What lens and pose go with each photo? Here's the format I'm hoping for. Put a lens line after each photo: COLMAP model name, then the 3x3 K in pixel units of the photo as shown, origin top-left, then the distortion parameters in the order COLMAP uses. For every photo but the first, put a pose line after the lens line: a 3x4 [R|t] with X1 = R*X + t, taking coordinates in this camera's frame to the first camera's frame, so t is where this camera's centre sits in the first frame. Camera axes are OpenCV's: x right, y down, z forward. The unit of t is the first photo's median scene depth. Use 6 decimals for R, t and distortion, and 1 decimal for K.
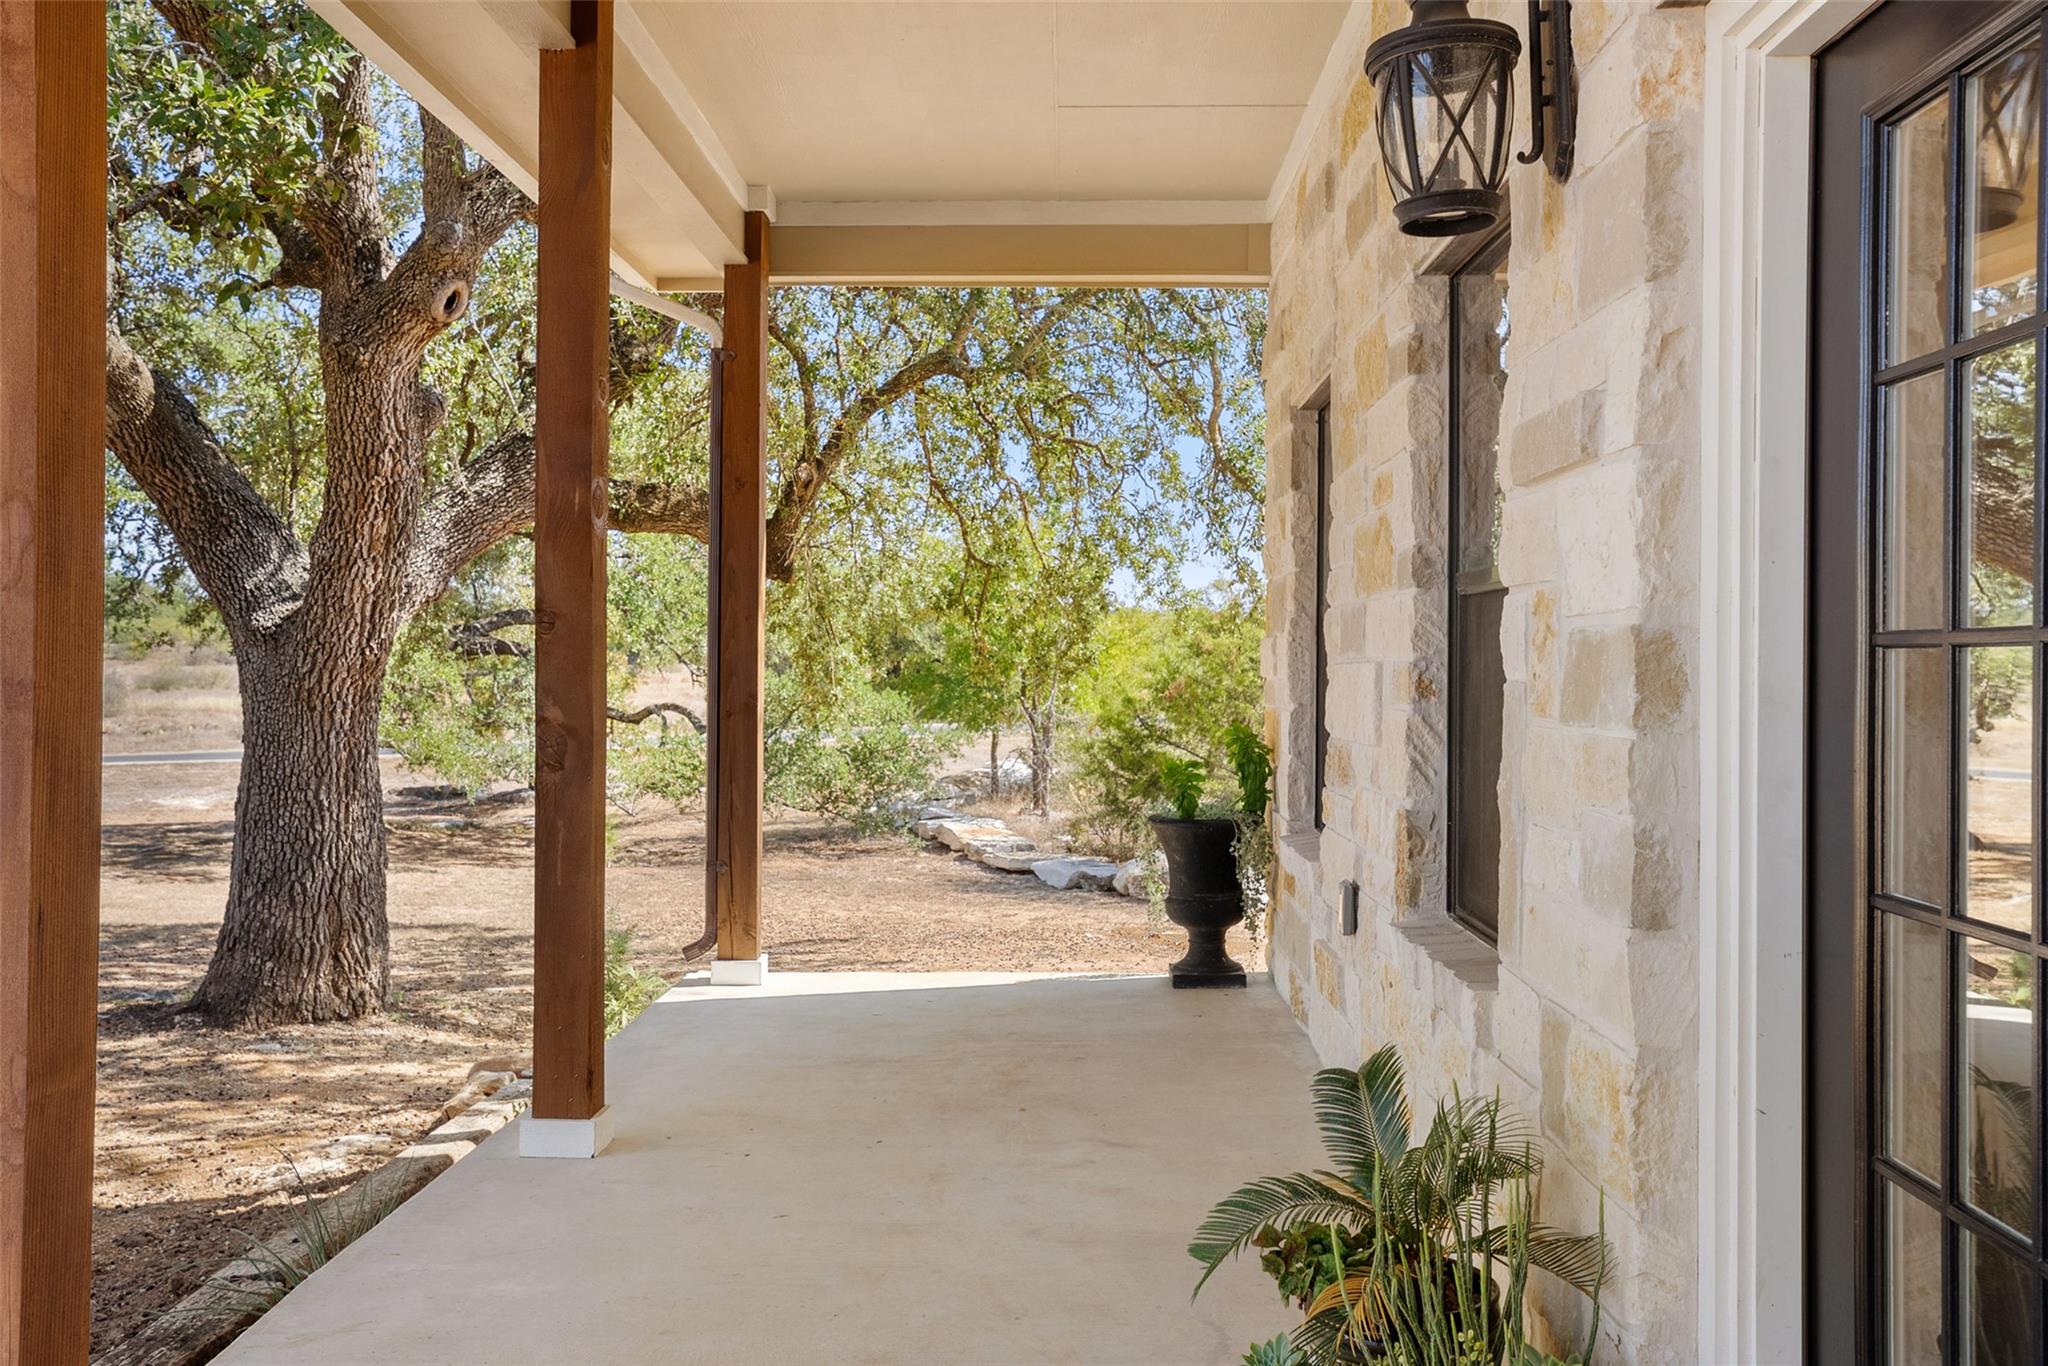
lens RADIAL K [[1770.4, 0, 1024.0], [0, 1770.4, 680.5], [0, 0, 1]] dist [-0.000004, -0.000209]
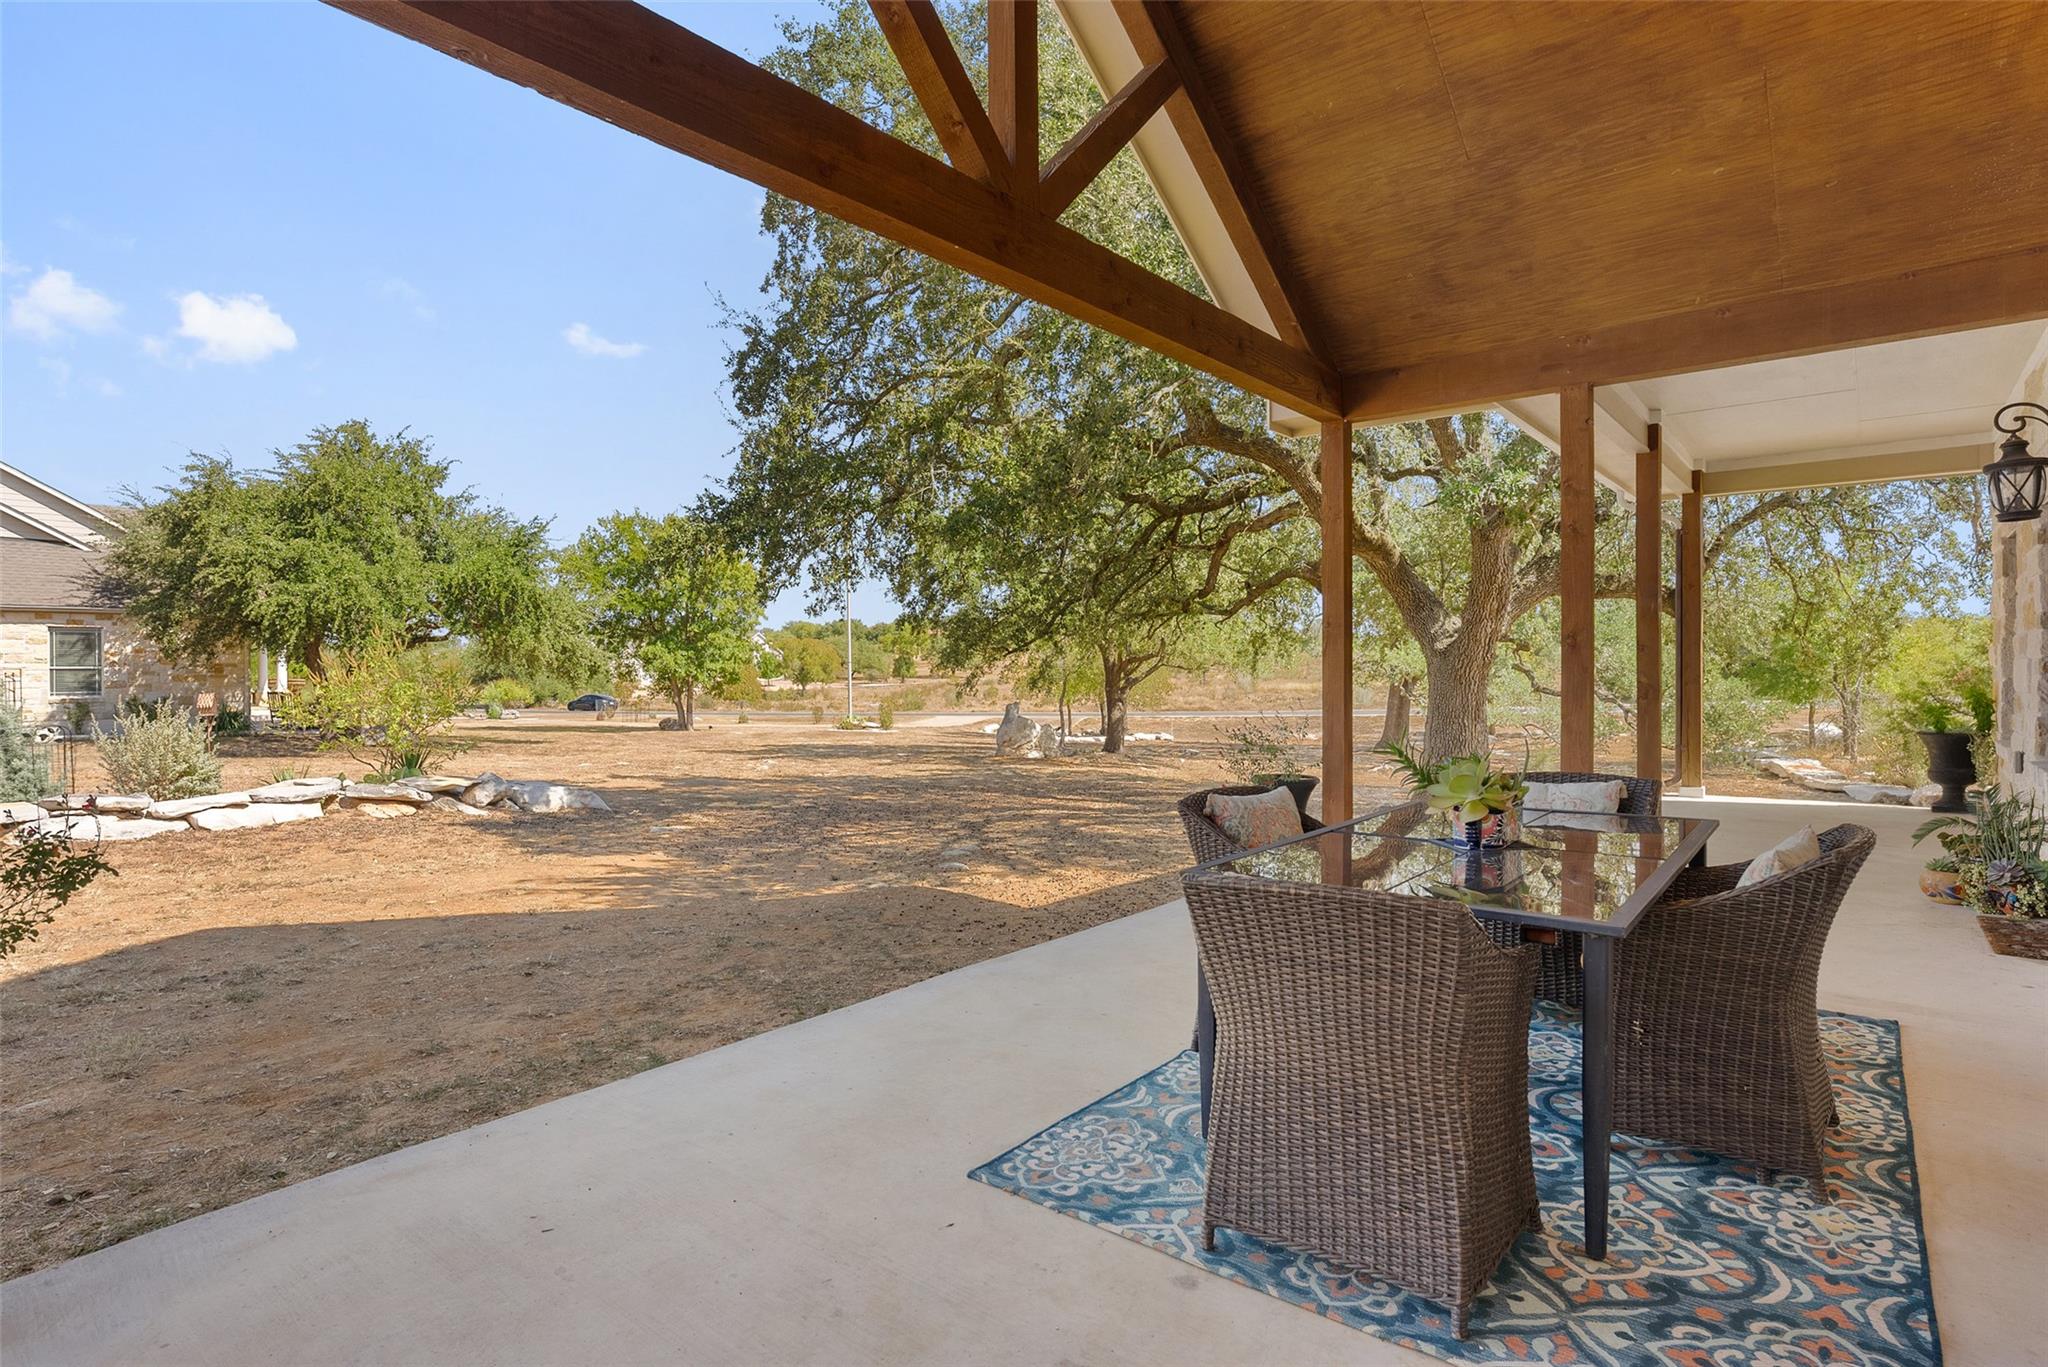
lens RADIAL K [[1059.8, 0, 1024.1], [0, 1059.8, 668.8], [0, 0, 1]] dist [-0.003751, 0.000866]
pose [[0.794690, -0.006231, -0.606984, -0.004919], [0.003179, 0.999976, -0.006103, 0.002452], [0.607007, 0.002920, 0.794691, -0.299783]]
